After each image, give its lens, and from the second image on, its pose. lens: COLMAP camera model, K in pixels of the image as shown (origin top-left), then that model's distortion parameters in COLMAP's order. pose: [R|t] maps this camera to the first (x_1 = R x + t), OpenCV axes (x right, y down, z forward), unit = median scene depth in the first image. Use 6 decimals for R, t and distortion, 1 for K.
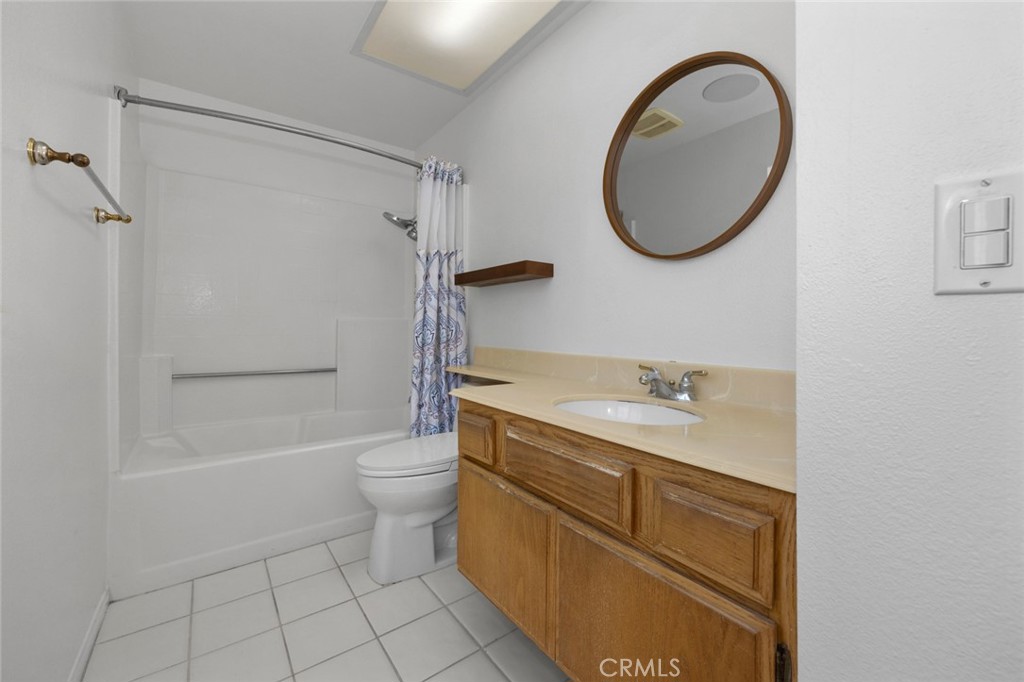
lens RADIAL K [[415.3, 0, 518.0], [0, 415.3, 332.1], [0, 0, 1]] dist [0.000337, 0.000045]
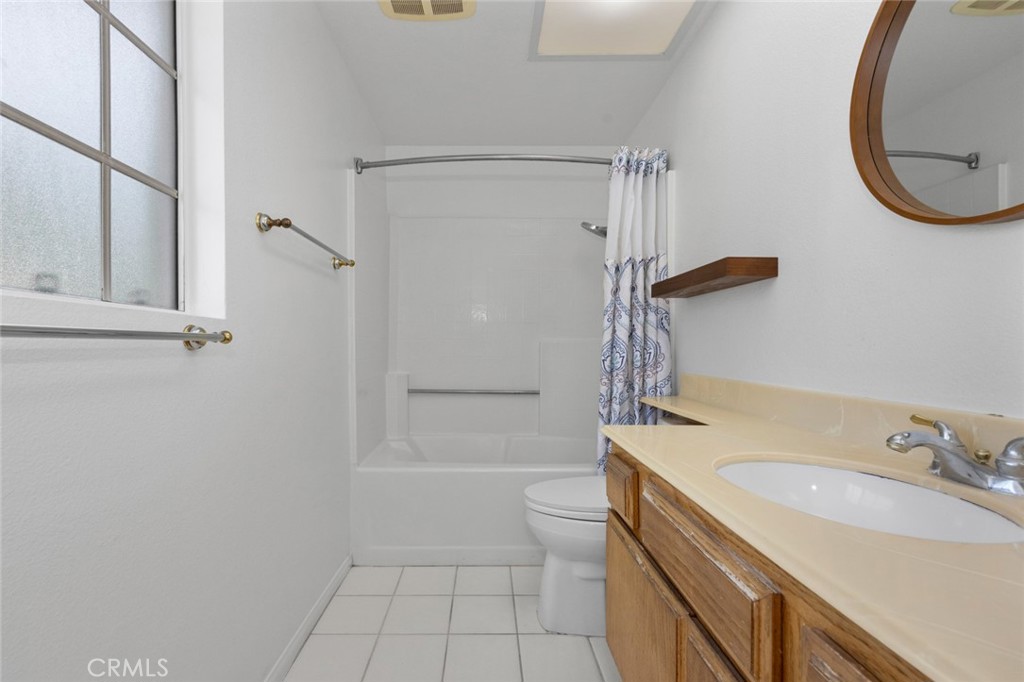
lens RADIAL K [[453.2, 0, 510.5], [0, 453.2, 355.8], [0, 0, 1]] dist [0.004670, 0.000248]
pose [[0.802790, 0.008699, -0.596199, 0.180561], [-0.004636, 0.999954, 0.008348, -0.005424], [0.596244, -0.003937, 0.802793, 0.133994]]
